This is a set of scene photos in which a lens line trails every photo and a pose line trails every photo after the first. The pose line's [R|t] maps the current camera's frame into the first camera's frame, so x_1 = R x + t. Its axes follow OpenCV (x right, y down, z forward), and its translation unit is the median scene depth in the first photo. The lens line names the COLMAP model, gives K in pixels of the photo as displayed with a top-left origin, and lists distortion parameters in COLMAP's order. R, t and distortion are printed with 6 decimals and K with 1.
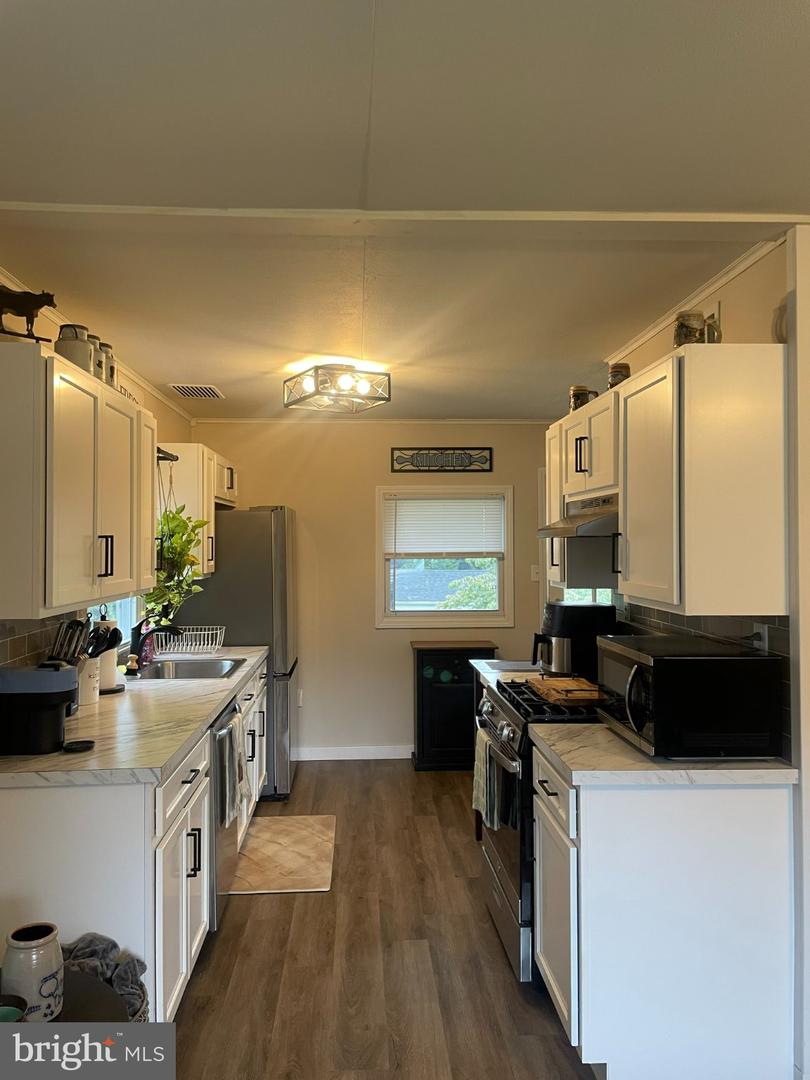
lens RADIAL K [[796.7, 0, 405.0], [0, 796.7, 540.0], [0, 0, 1]] dist [0.102401, -0.082443]
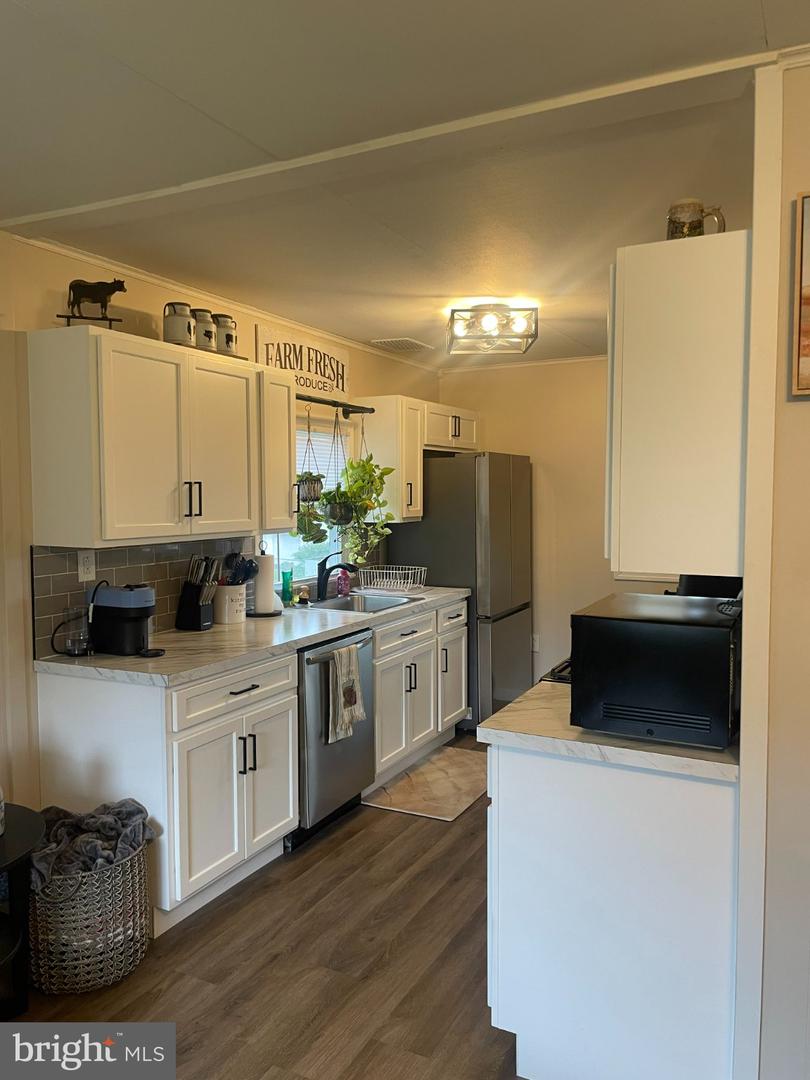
lens RADIAL K [[796.7, 0, 405.0], [0, 796.7, 540.0], [0, 0, 1]] dist [0.102401, -0.082443]
pose [[0.871938, 0.030944, -0.488638, 0.395969], [0.001803, 0.997791, 0.066404, 0.002057], [0.489614, -0.058781, 0.869956, 0.099837]]
